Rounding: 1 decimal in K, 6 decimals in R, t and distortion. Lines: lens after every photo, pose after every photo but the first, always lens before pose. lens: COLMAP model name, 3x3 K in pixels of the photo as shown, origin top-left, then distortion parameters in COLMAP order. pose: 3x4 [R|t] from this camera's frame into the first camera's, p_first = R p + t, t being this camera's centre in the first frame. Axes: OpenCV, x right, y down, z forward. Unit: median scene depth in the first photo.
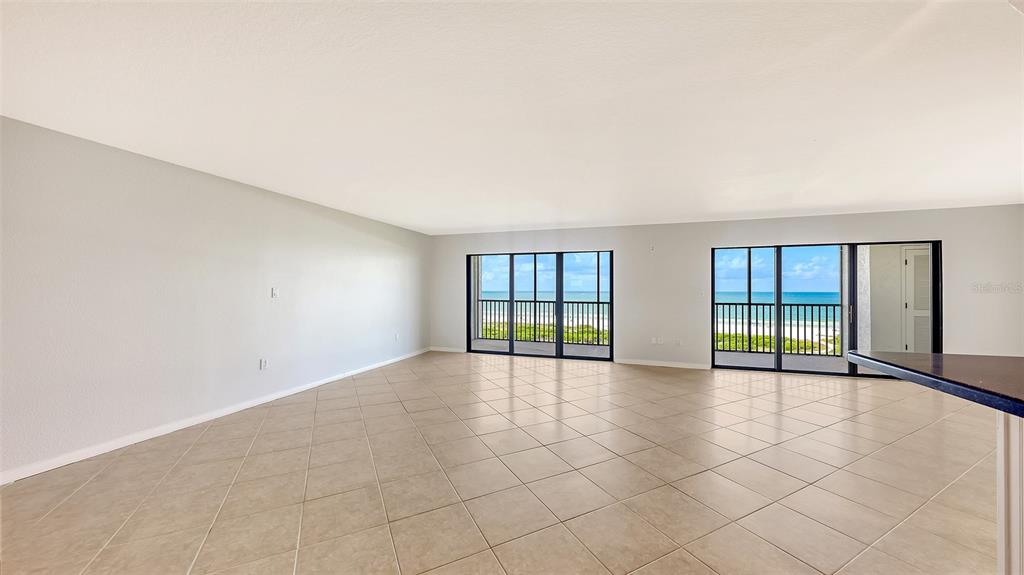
lens RADIAL K [[351.1, 0, 512.0], [0, 351.1, 287.5], [0, 0, 1]] dist [0.000982, 0.000022]
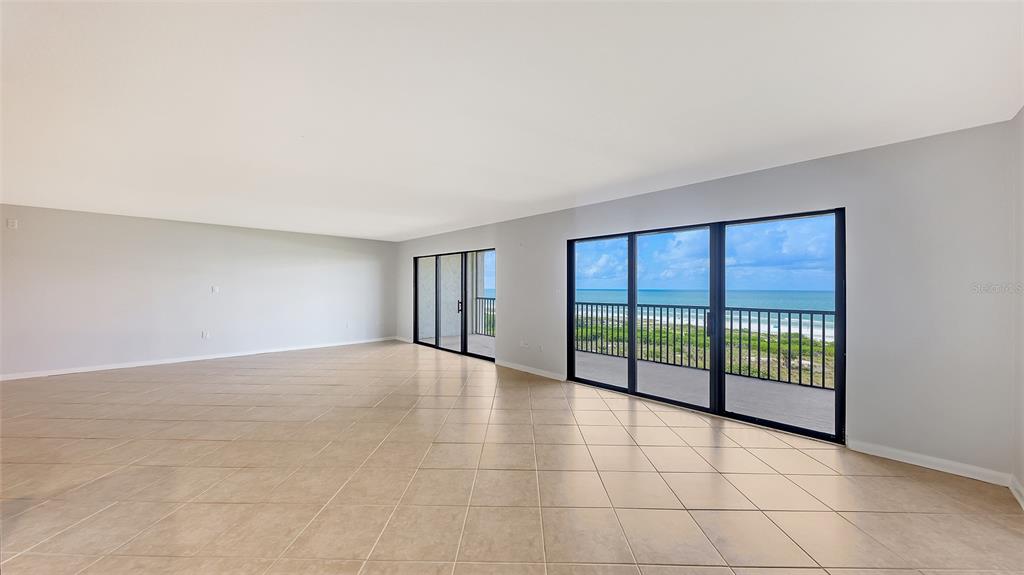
lens RADIAL K [[351.1, 0, 512.0], [0, 351.1, 287.5], [0, 0, 1]] dist [0.000982, 0.000022]
pose [[0.881274, 0.002371, -0.472599, 0.783057], [-0.000286, 0.999990, 0.004485, -0.000953], [0.472605, -0.003817, 0.881266, 0.160761]]
